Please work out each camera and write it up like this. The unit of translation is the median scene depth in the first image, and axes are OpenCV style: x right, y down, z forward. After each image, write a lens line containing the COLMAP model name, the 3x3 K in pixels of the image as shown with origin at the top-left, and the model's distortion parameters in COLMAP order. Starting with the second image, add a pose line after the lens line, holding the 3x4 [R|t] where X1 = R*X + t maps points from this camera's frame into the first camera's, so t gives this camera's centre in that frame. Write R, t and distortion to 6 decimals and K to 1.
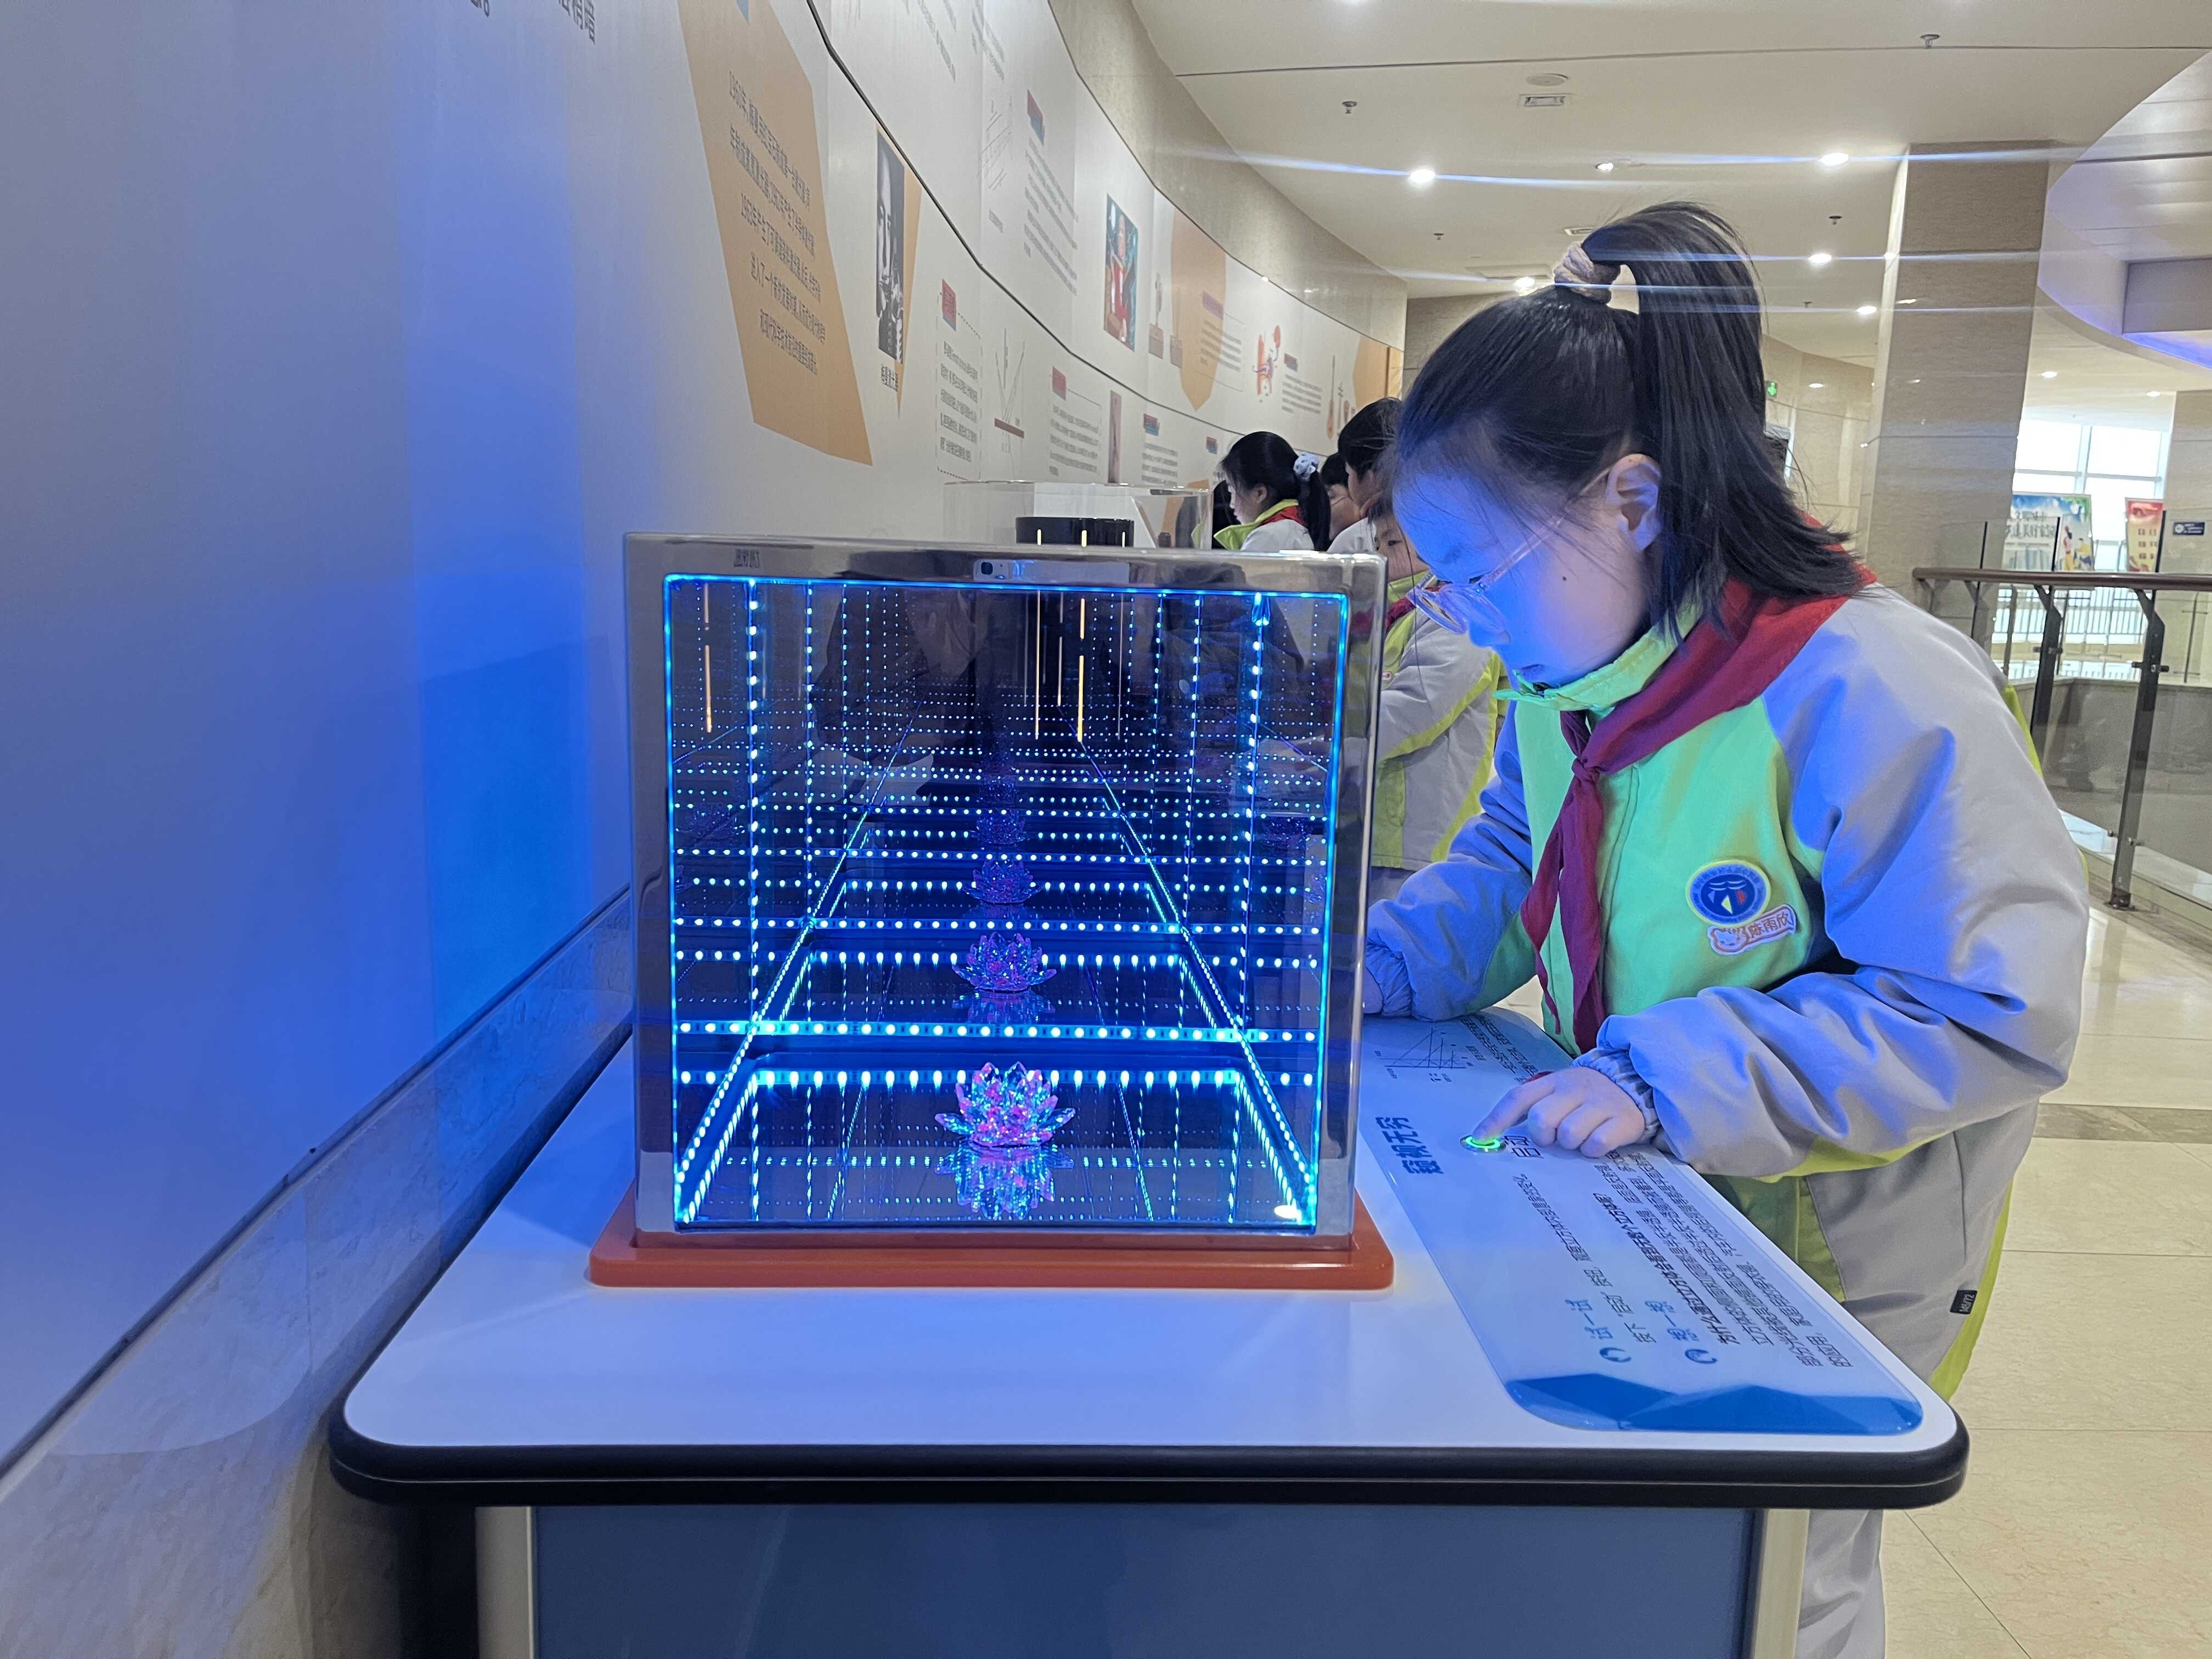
lens RADIAL K [[1705.3, 0, 1100.0], [0, 1705.3, 839.1], [0, 0, 1]] dist [0.012623, 0.005573]
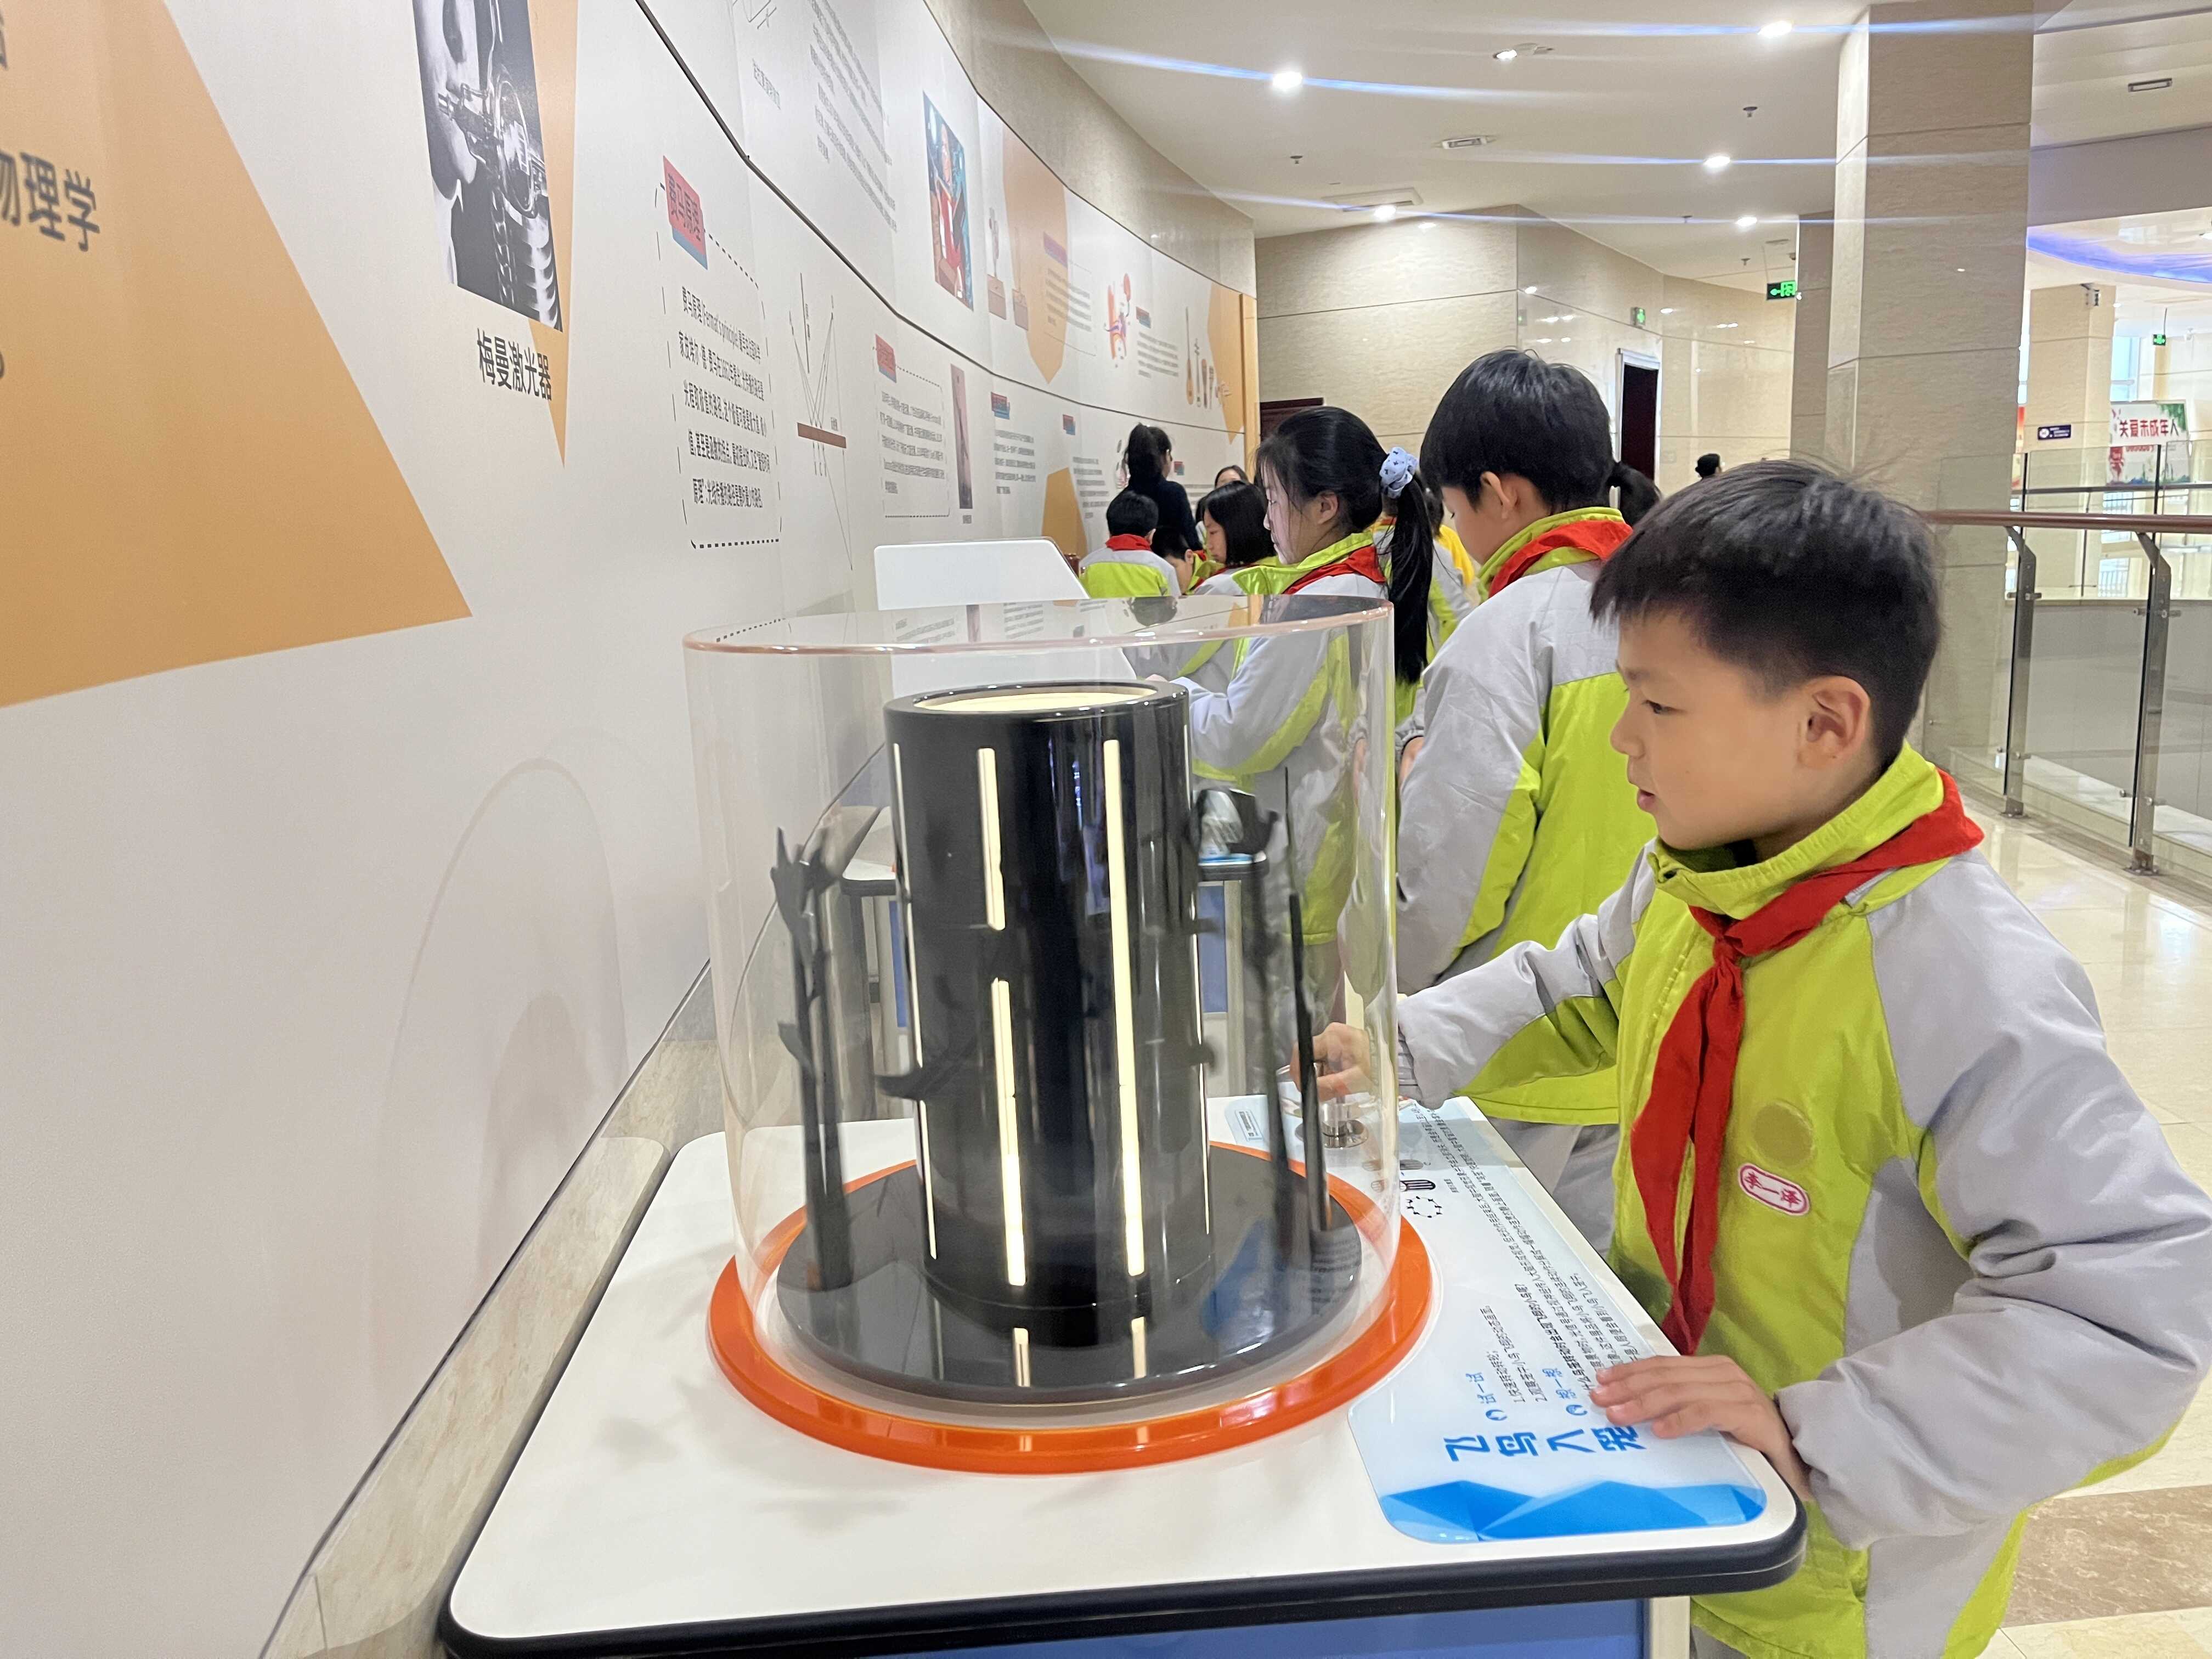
lens RADIAL K [[1705.3, 0, 1112.5], [0, 1705.3, 821.0], [0, 0, 1]] dist [0.012623, 0.005573]
pose [[0.990505, -0.095440, 0.098947, -0.015498], [0.094755, 0.995433, 0.011615, -0.065343], [-0.099604, -0.002129, 0.995025, 0.246702]]
